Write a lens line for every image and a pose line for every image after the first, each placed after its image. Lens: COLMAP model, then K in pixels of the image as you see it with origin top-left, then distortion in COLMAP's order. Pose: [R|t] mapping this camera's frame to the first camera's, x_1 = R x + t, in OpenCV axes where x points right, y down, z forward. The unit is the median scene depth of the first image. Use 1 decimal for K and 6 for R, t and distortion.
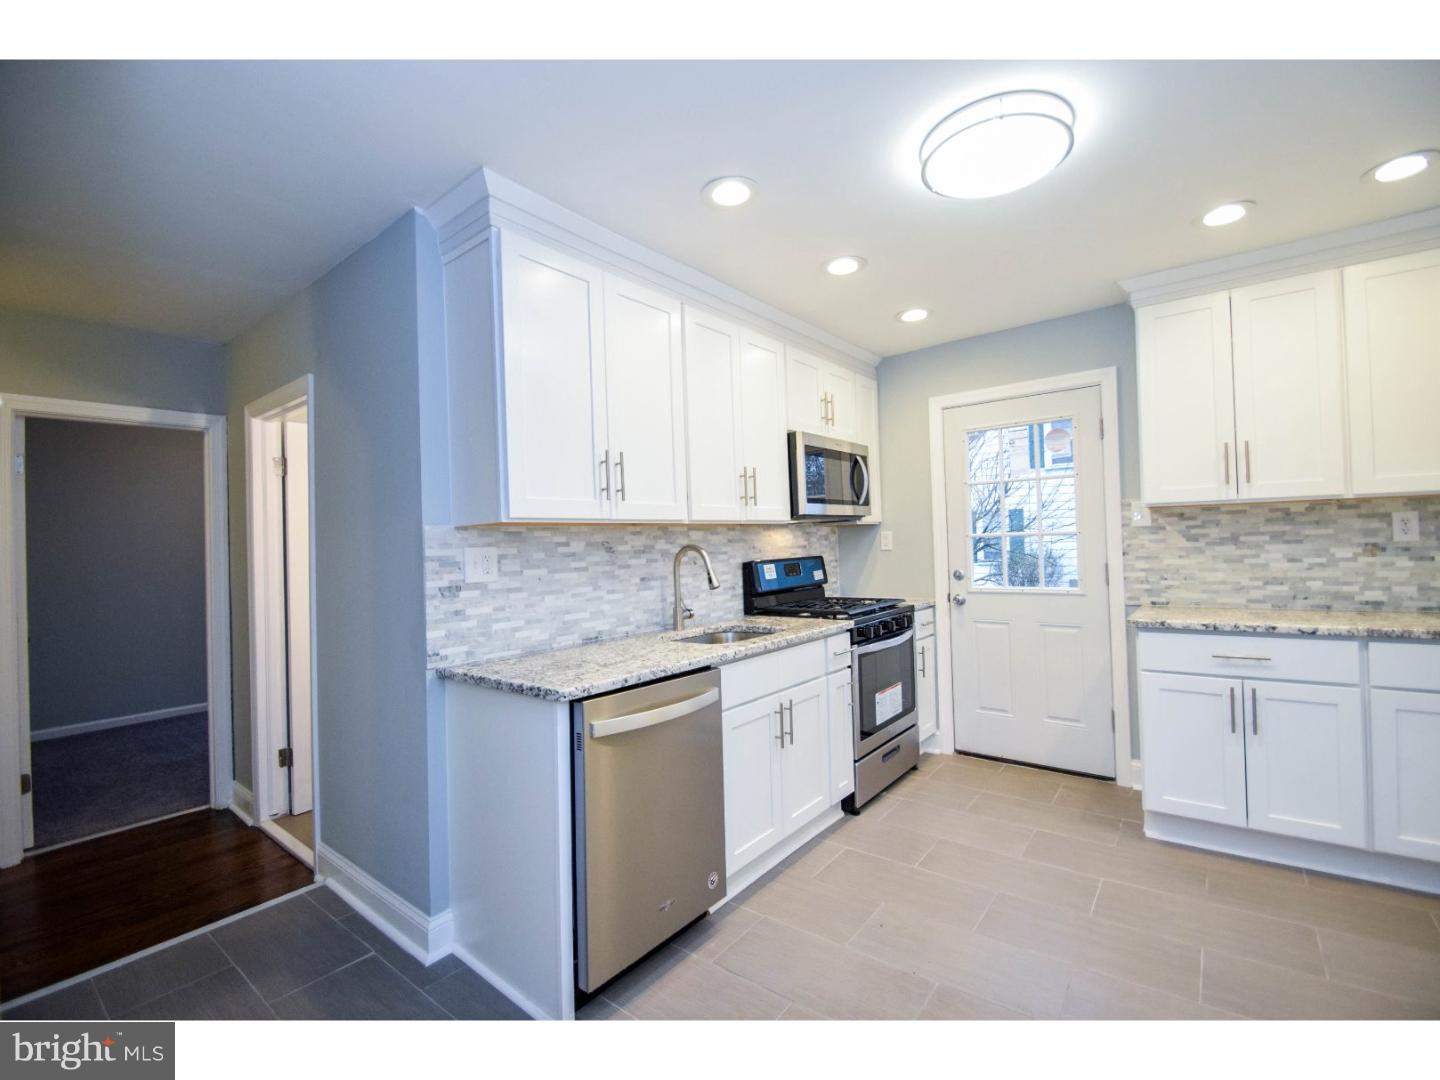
lens RADIAL K [[636.1, 0, 724.4], [0, 636.1, 535.7], [0, 0, 1]] dist [0.018205, -0.020815]
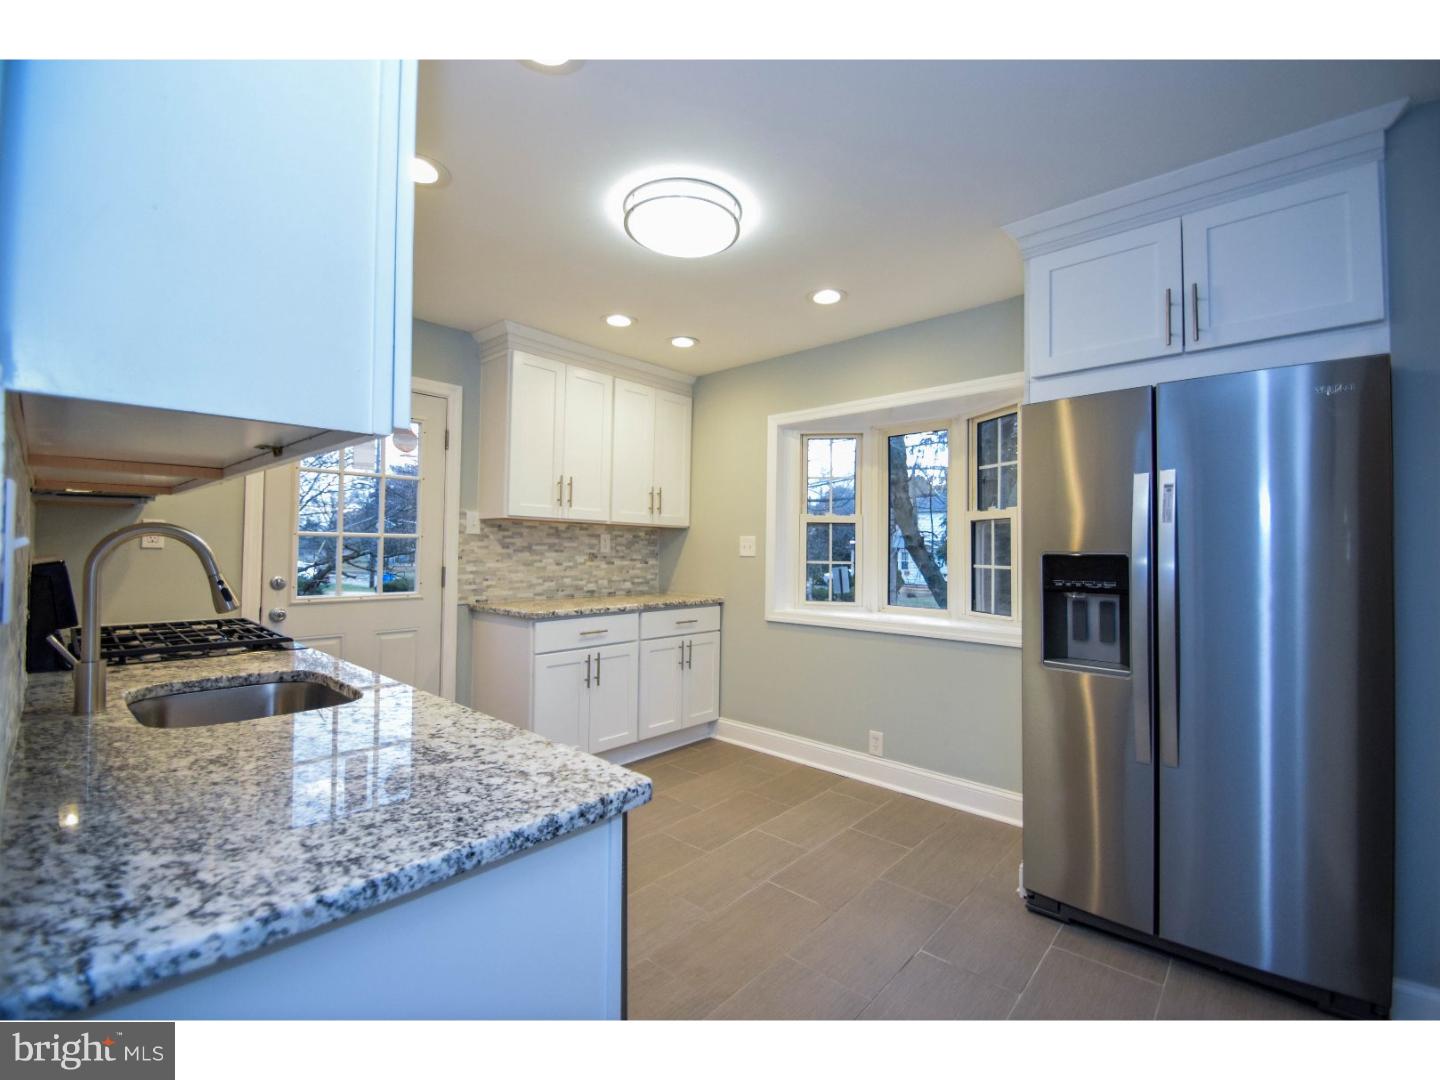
lens RADIAL K [[636.1, 0, 724.4], [0, 636.1, 535.7], [0, 0, 1]] dist [0.018205, -0.020815]
pose [[0.072452, 0.049872, 0.996124, -0.487551], [-0.031681, 0.998360, -0.047679, 0.031439], [-0.996869, -0.028103, 0.073913, 0.525701]]
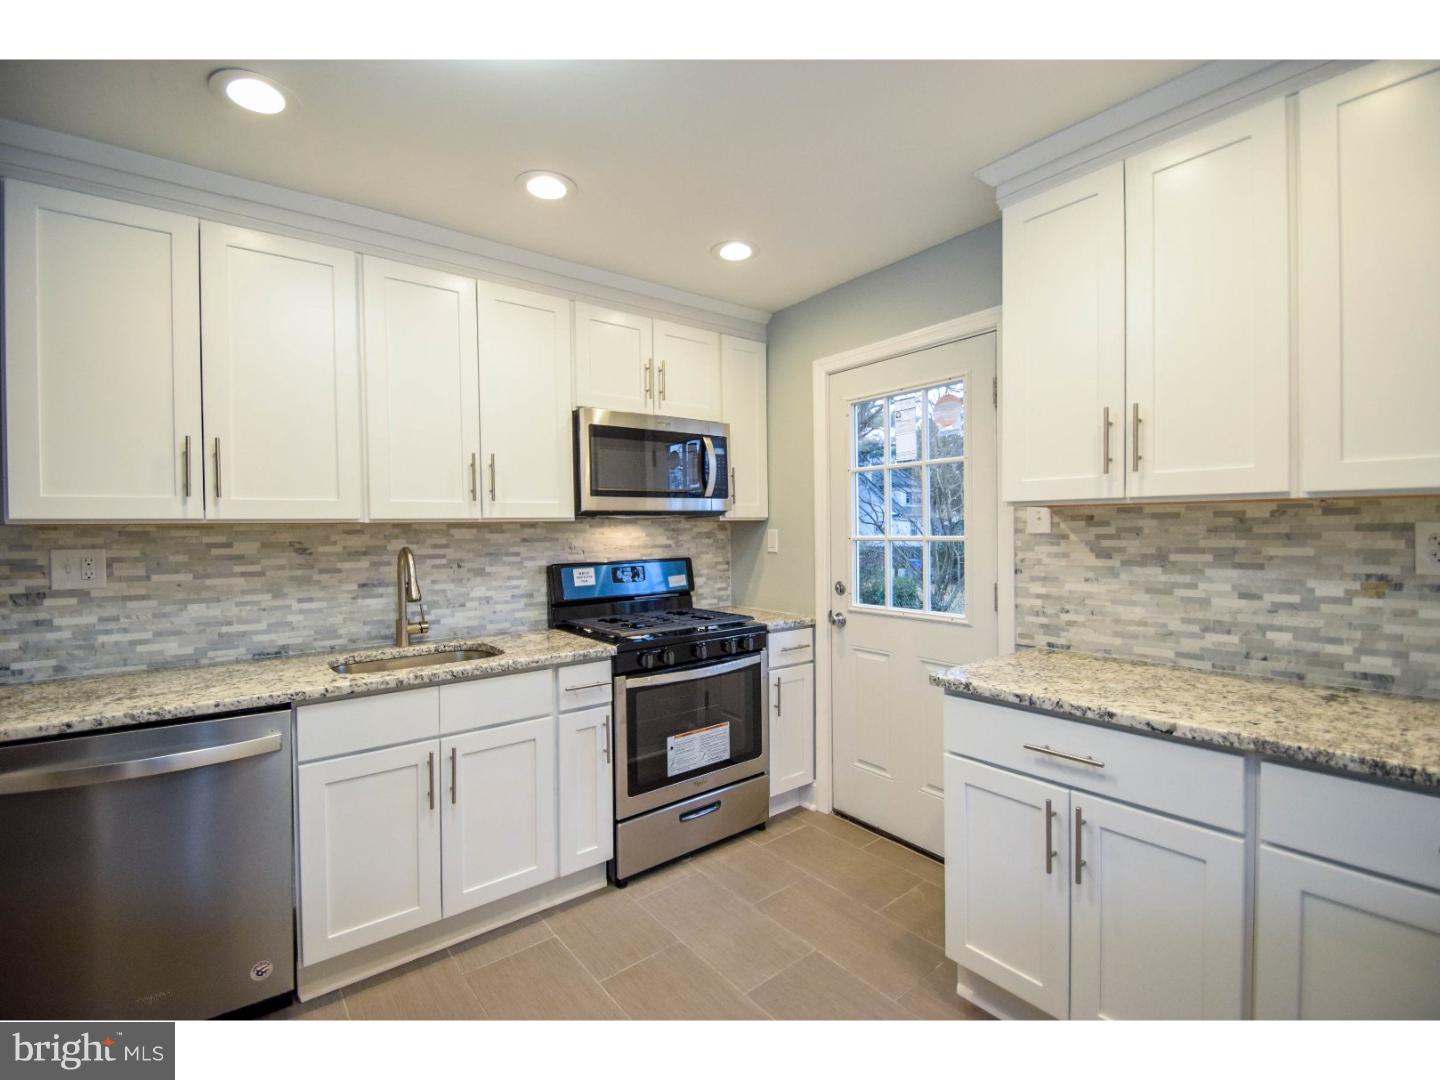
lens RADIAL K [[636.1, 0, 724.4], [0, 636.1, 535.7], [0, 0, 1]] dist [0.018205, -0.020815]
pose [[0.971763, 0.021007, -0.235020, 0.539489], [-0.014344, 0.999446, 0.030027, -0.030996], [0.235521, -0.025808, 0.971527, 0.277247]]
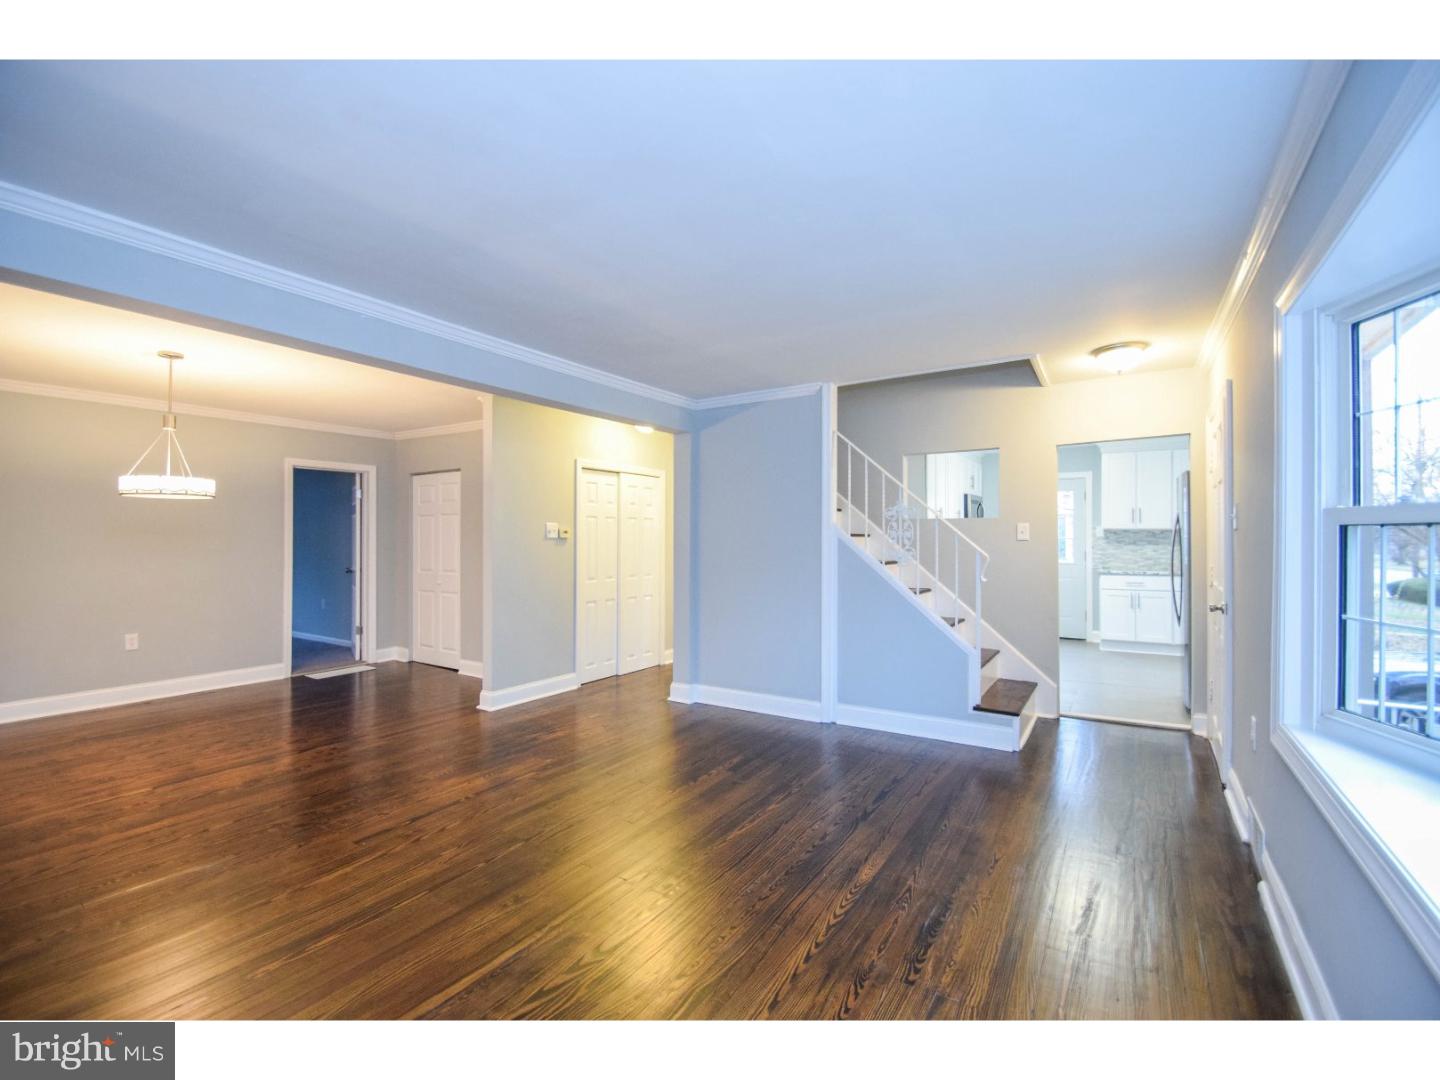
lens RADIAL K [[636.1, 0, 724.4], [0, 636.1, 535.7], [0, 0, 1]] dist [0.018205, -0.020815]
pose [[0.994489, 0.029018, 0.100745, -1.165533], [-0.030334, 0.999473, 0.011557, -0.003349], [-0.100357, -0.014549, 0.994845, -1.470857]]
